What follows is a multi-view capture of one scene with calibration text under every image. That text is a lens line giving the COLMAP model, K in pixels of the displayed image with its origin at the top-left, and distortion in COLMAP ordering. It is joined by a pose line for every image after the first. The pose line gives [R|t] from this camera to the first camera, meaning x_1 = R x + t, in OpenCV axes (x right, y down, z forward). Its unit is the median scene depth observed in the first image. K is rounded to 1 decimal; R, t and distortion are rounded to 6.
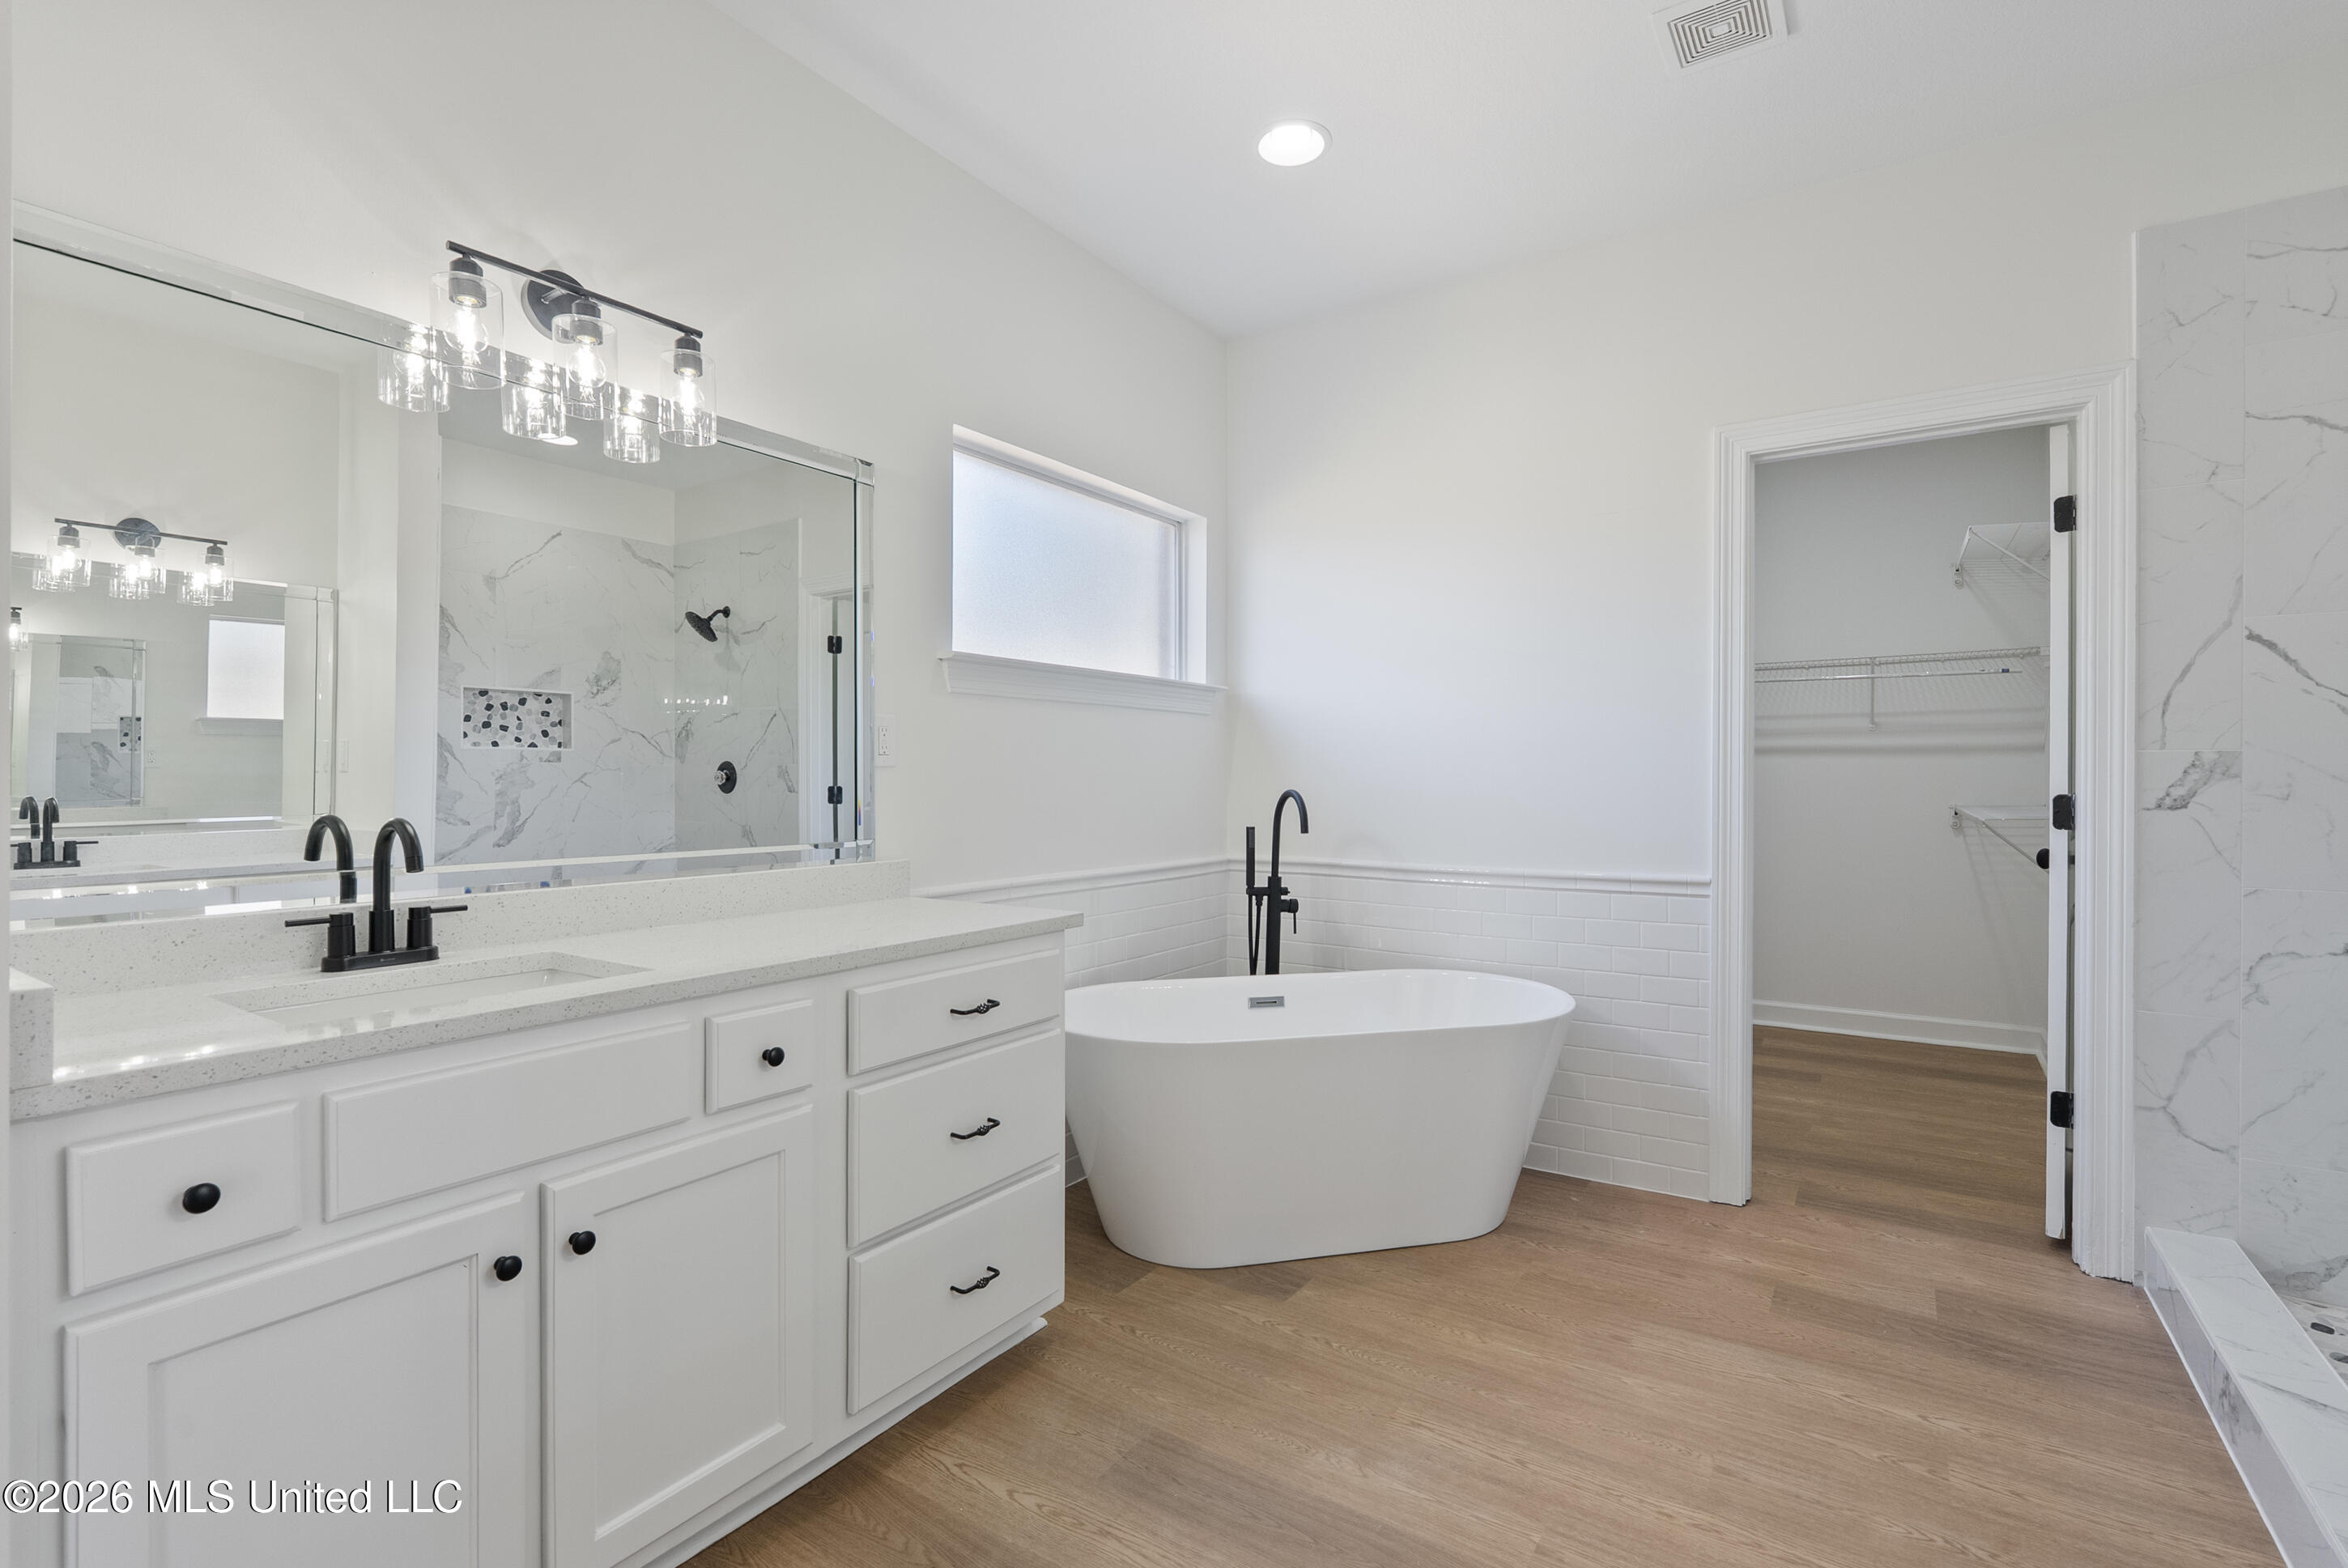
lens RADIAL K [[1080.5, 0, 1172.6], [0, 1080.5, 778.9], [0, 0, 1]] dist [0.009921, -0.002024]
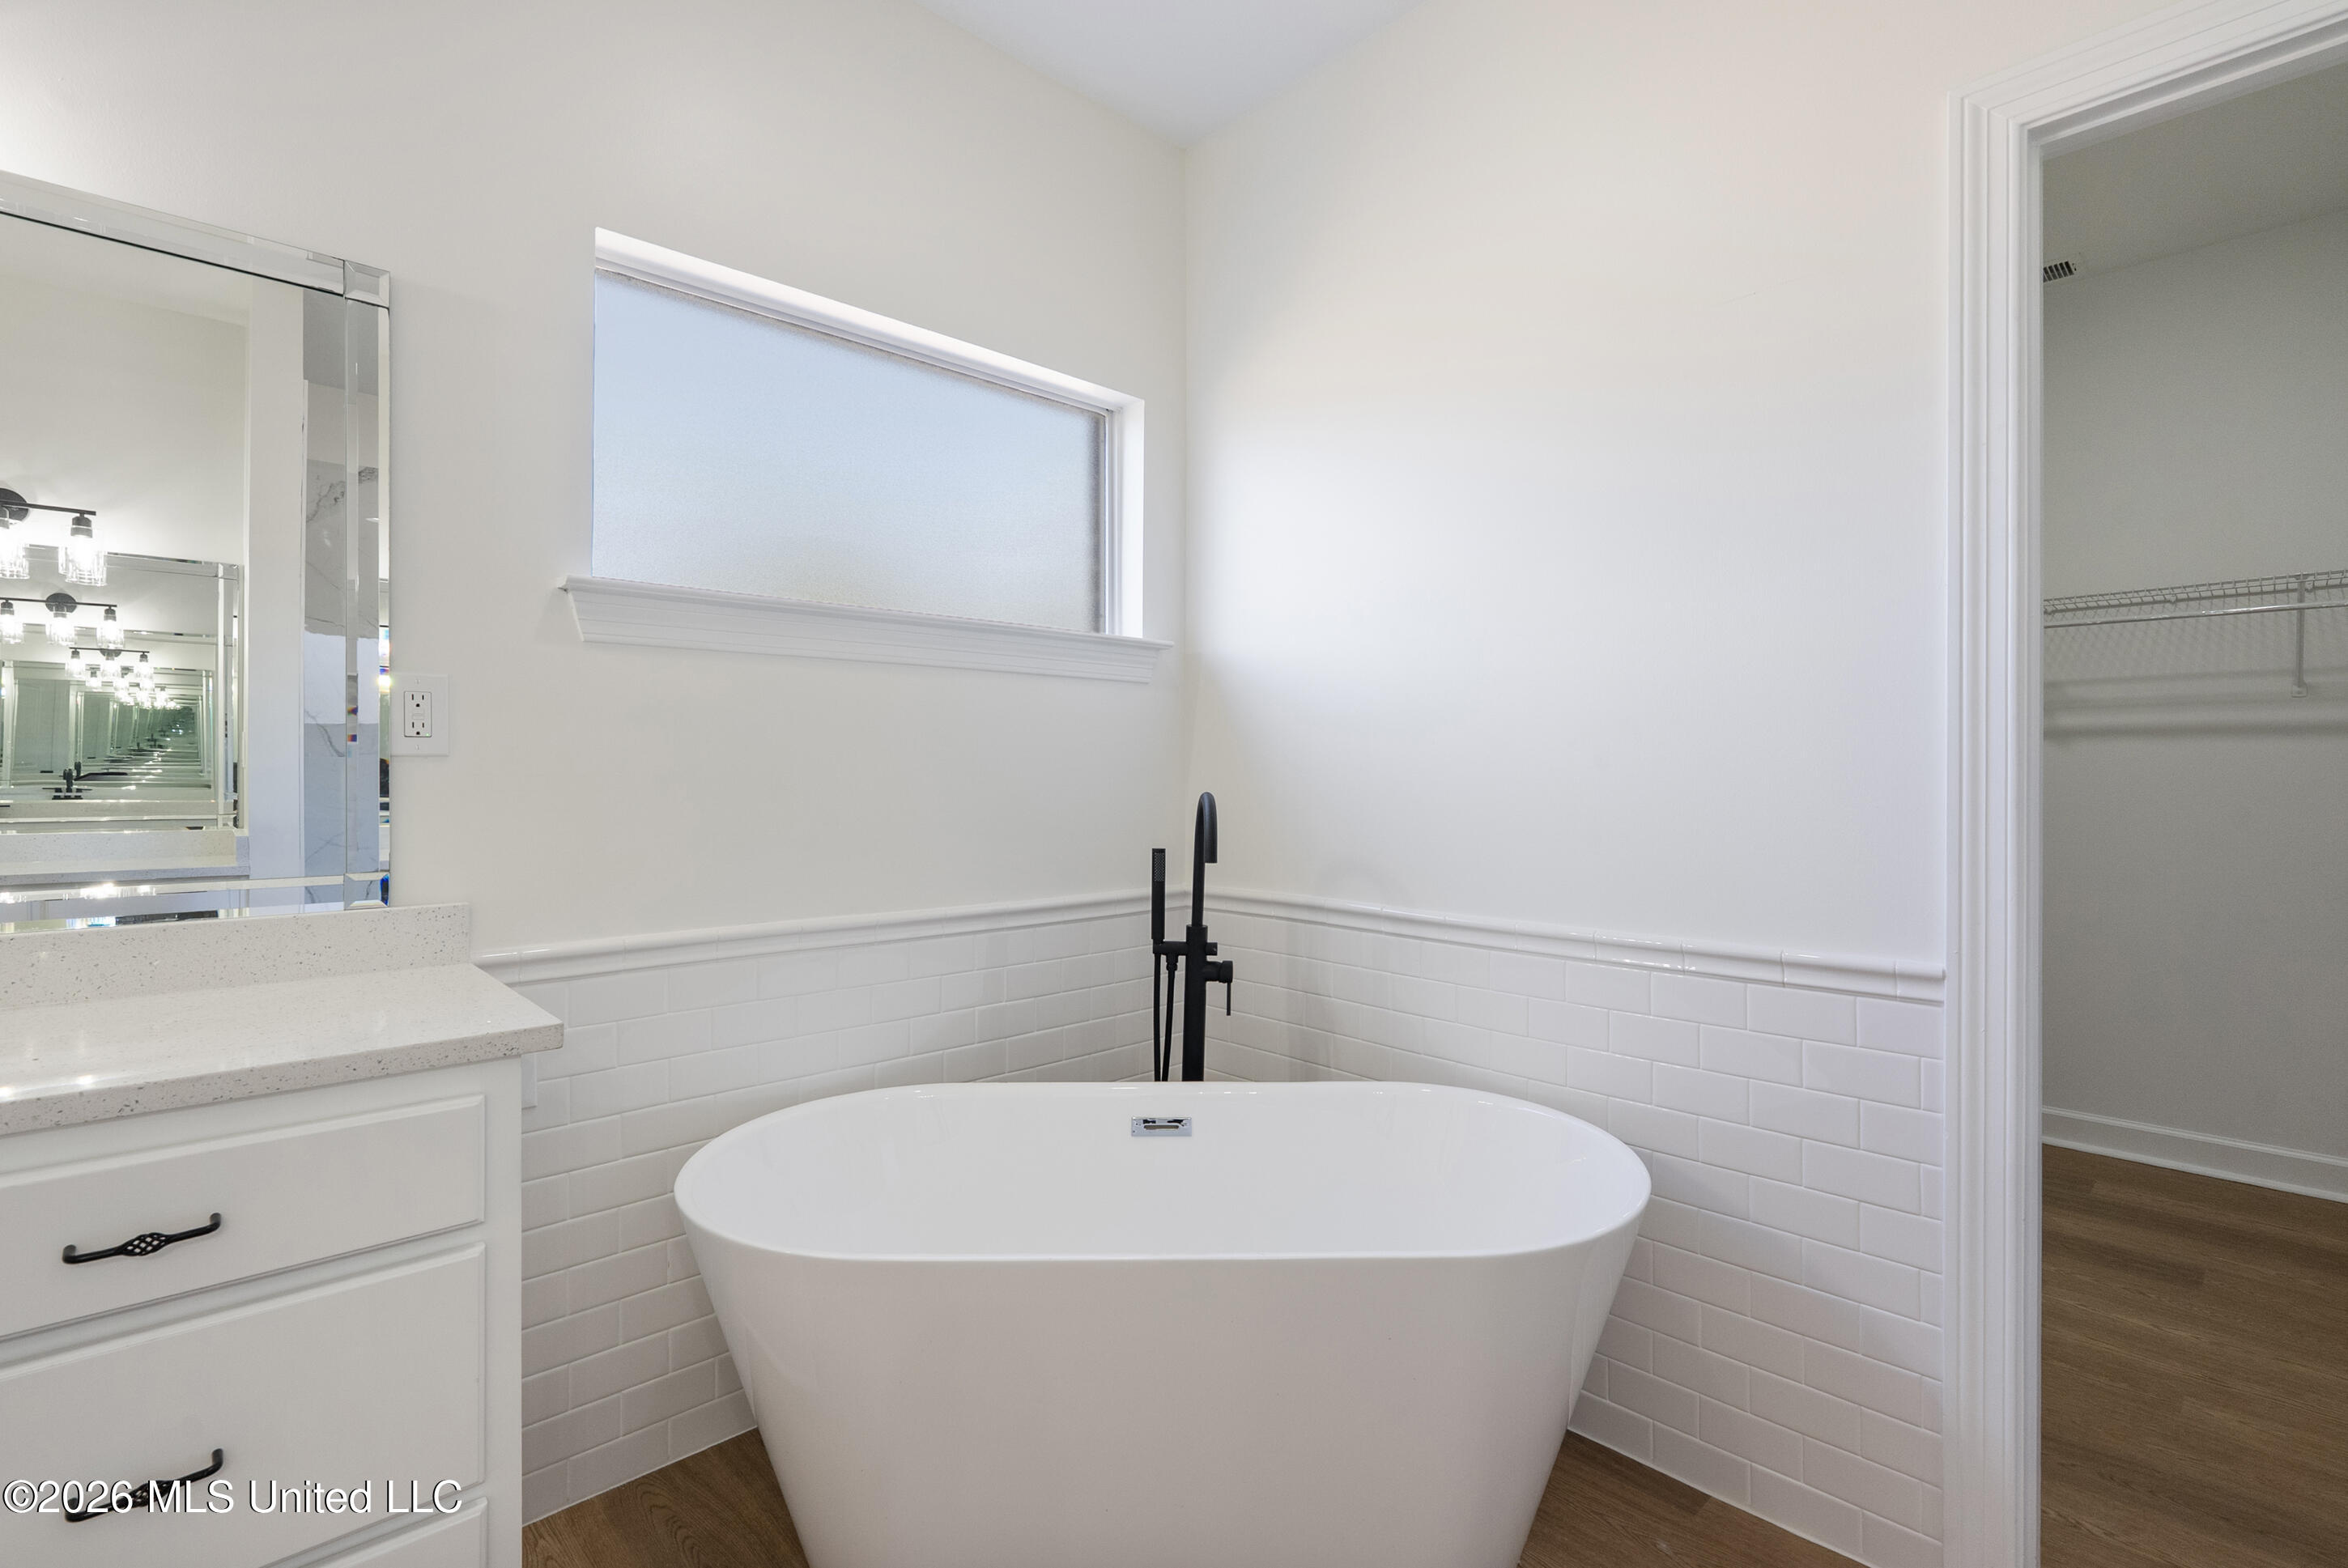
lens RADIAL K [[1080.5, 0, 1185.6], [0, 1080.5, 776.9], [0, 0, 1]] dist [0.009921, -0.002024]
pose [[0.977520, -0.001484, -0.210835, 0.223168], [0.000448, 0.999988, -0.004960, 0.004844], [0.210840, 0.004754, 0.977509, 0.371560]]
